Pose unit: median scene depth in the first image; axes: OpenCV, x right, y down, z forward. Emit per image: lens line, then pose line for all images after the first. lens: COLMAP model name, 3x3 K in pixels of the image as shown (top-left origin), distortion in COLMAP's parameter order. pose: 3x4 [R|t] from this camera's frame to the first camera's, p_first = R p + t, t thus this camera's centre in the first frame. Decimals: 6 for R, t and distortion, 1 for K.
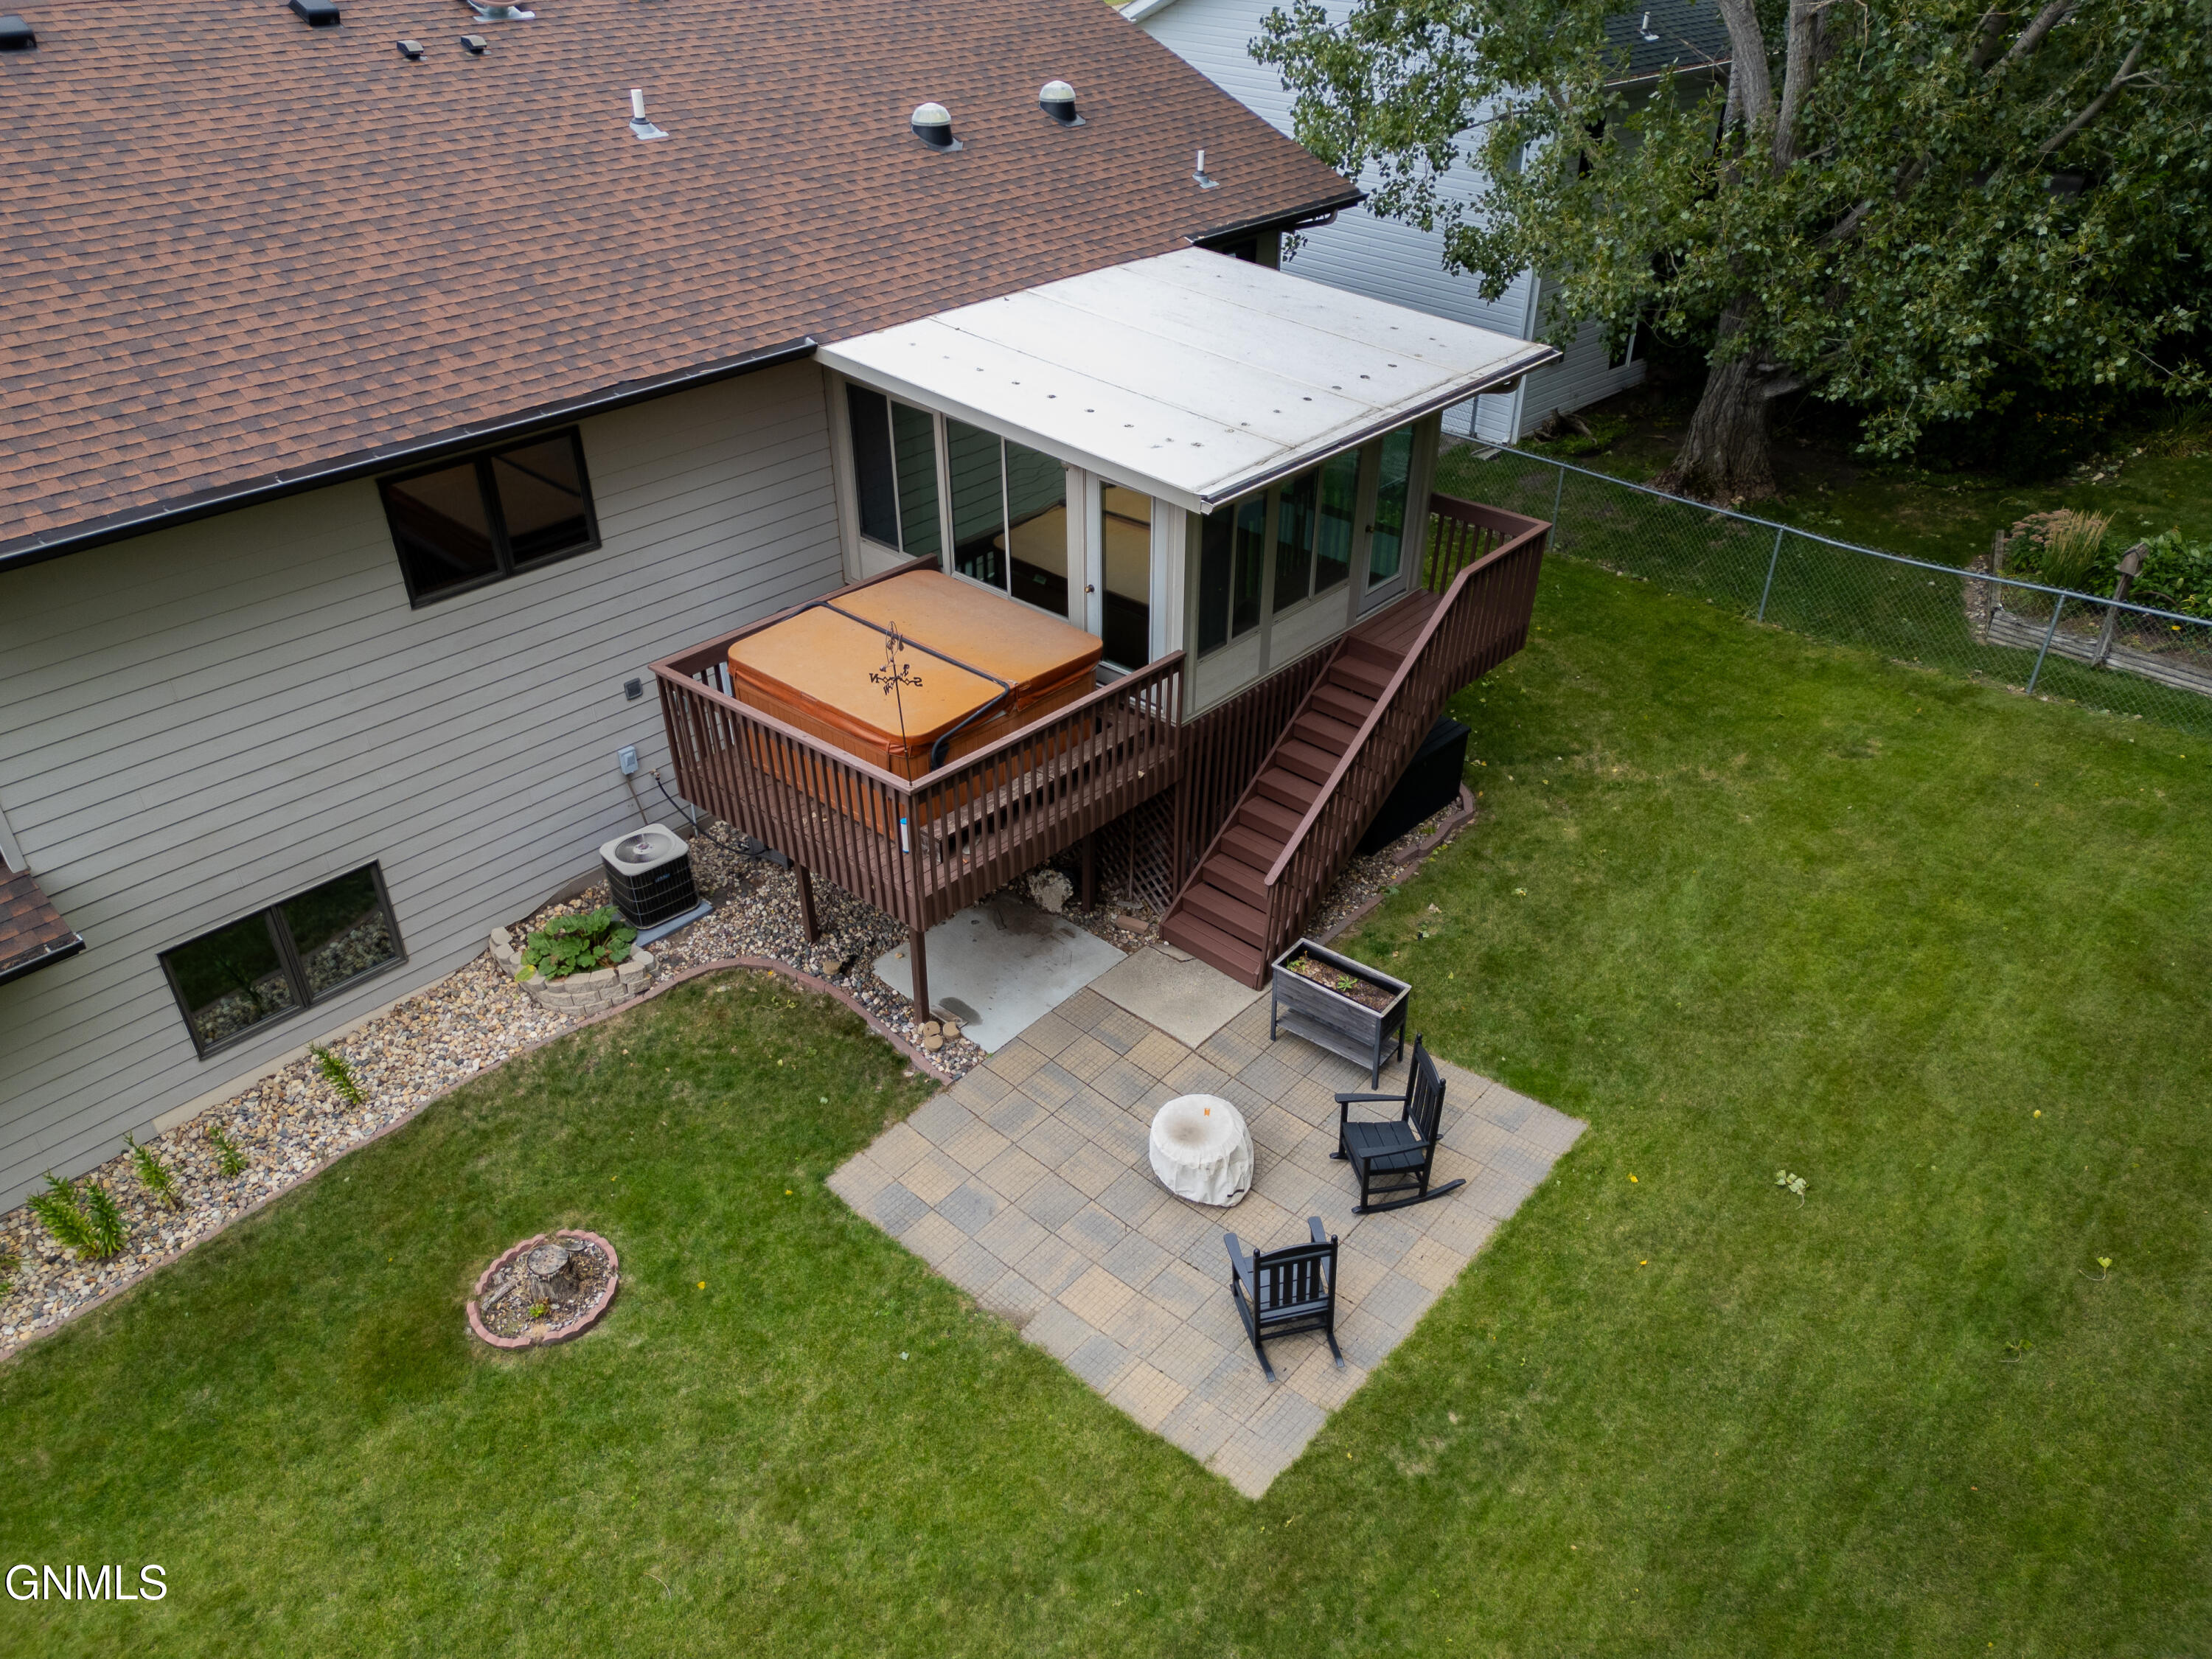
lens RADIAL K [[1536.9, 0, 1108.0], [0, 1536.9, 801.9], [0, 0, 1]] dist [0.029209, -0.002653]
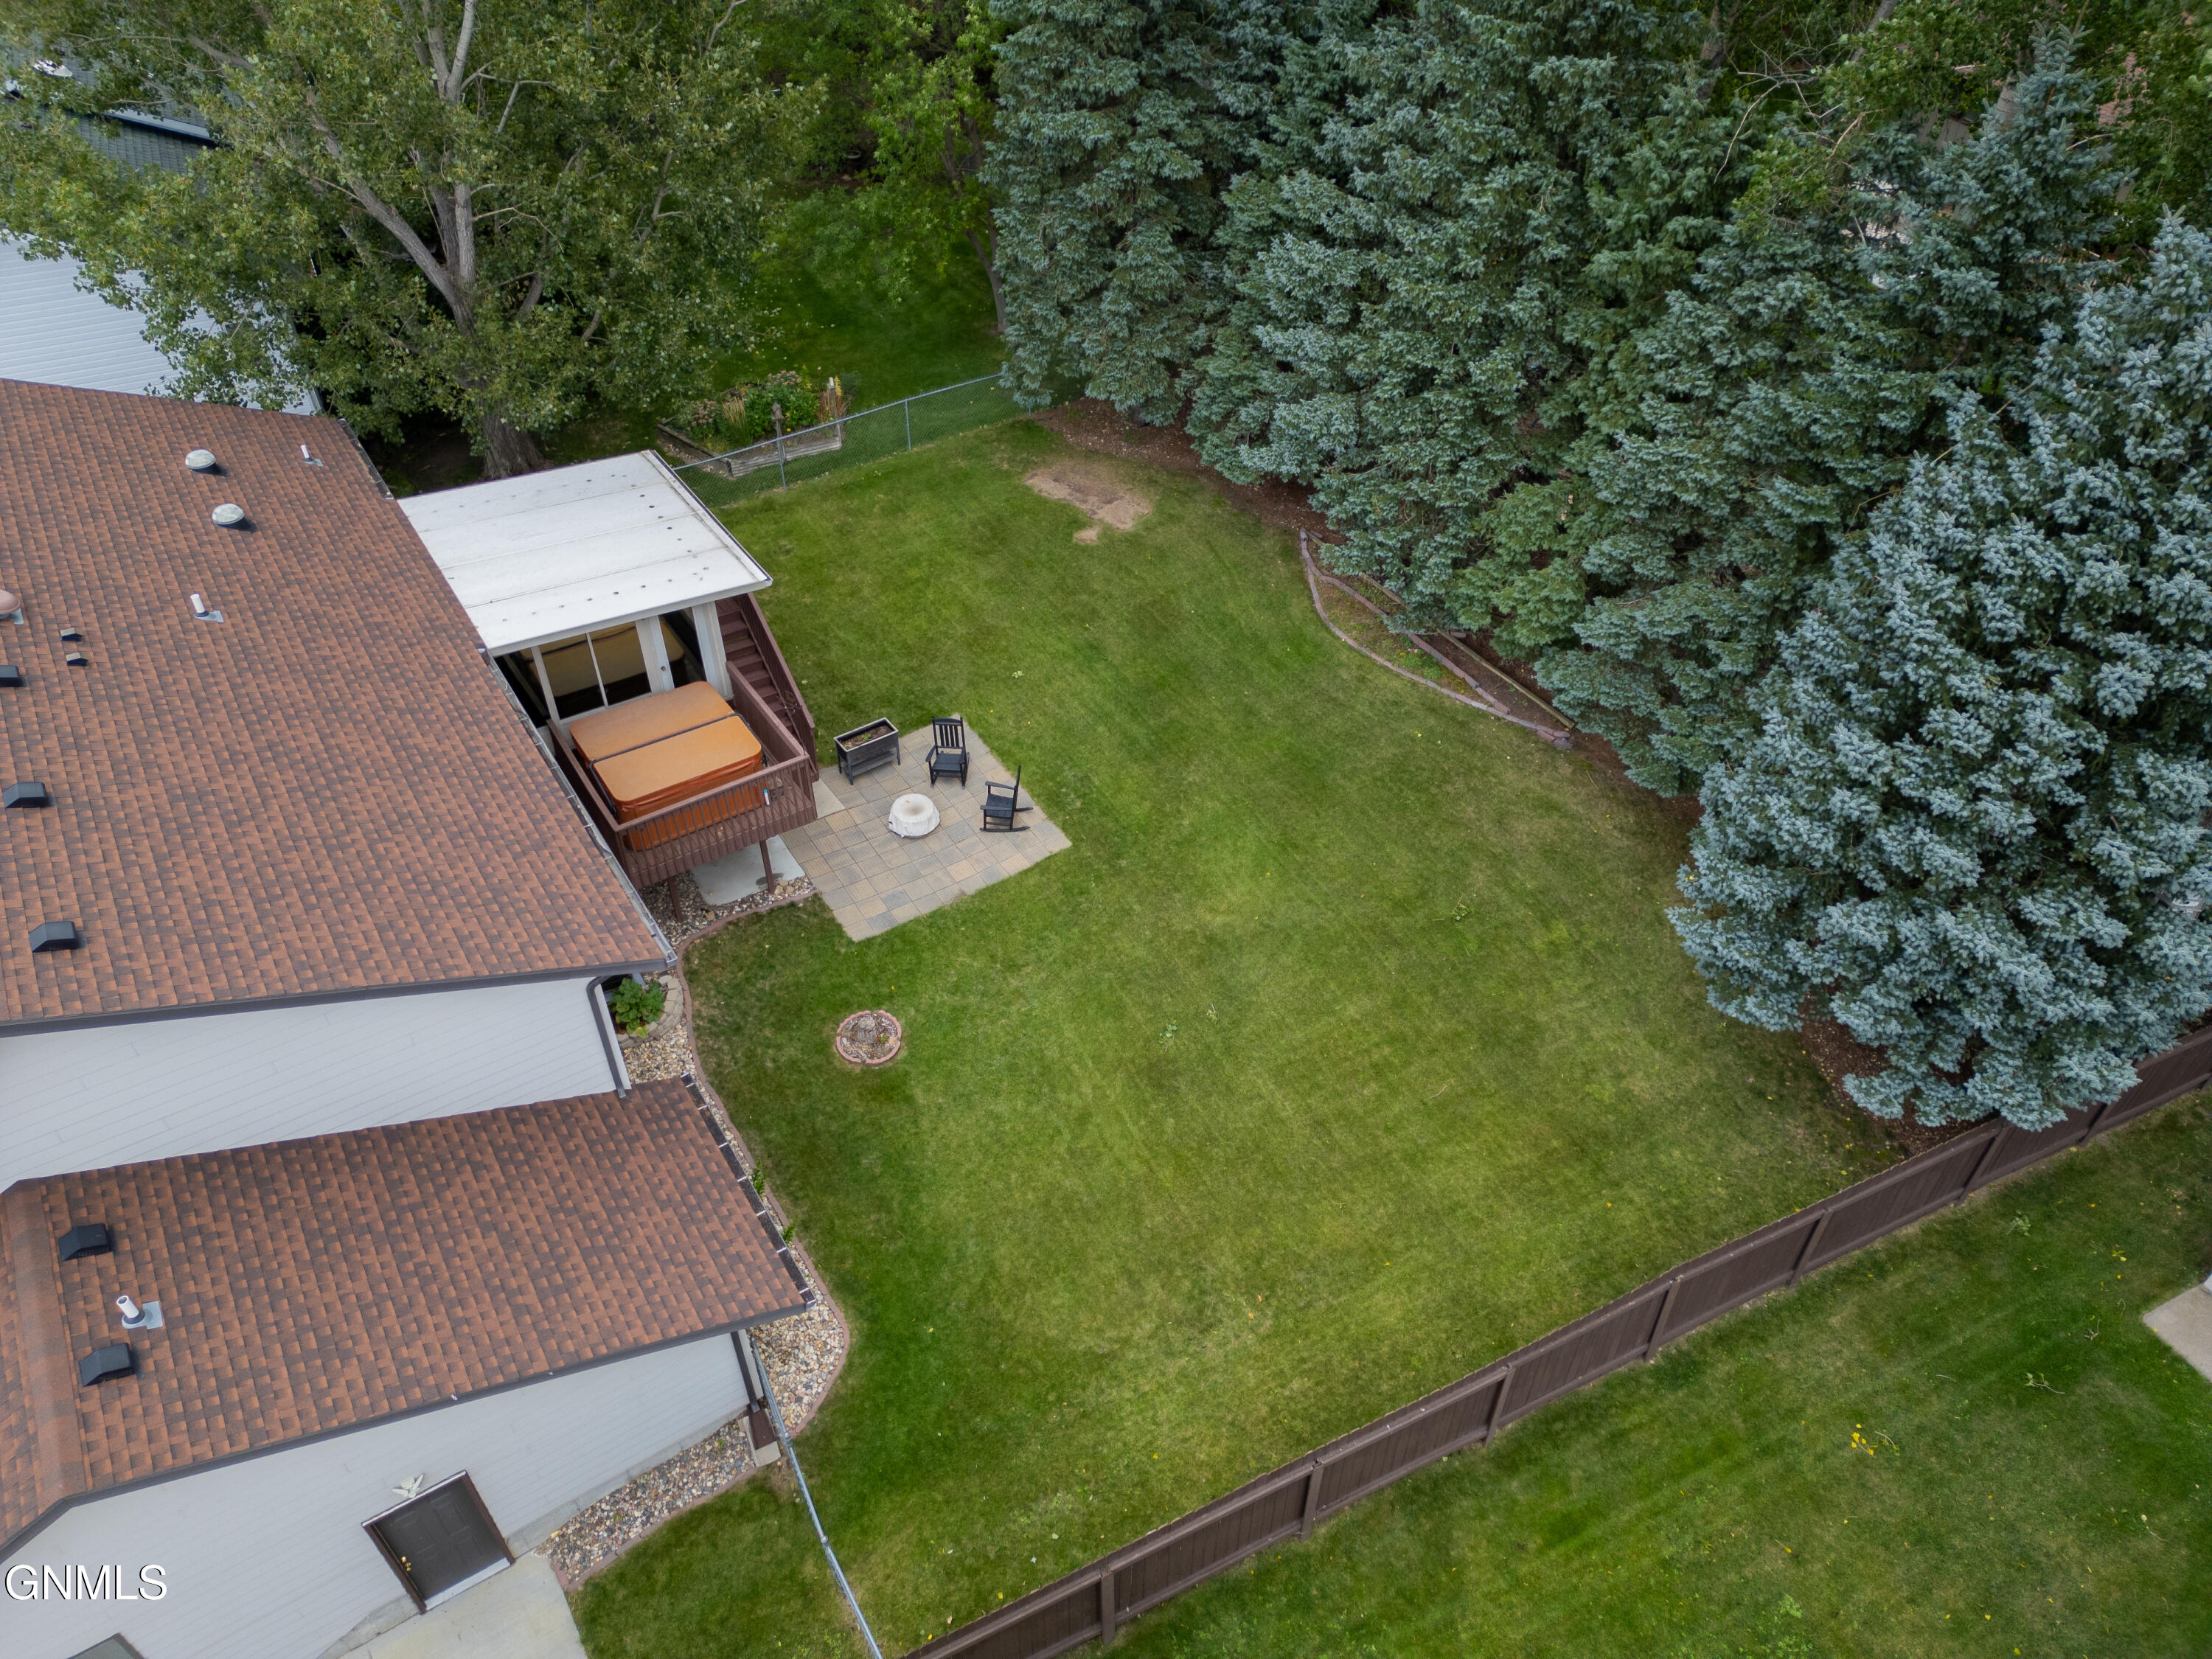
lens RADIAL K [[1548.7, 0, 1136.9], [0, 1548.7, 822.0], [0, 0, 1]] dist [0.045832, -0.001384]
pose [[0.257319, -0.628724, 0.733821, -1.567651], [0.519080, 0.730461, 0.443827, -0.624231], [-0.815072, 0.266707, 0.514320, -0.456970]]
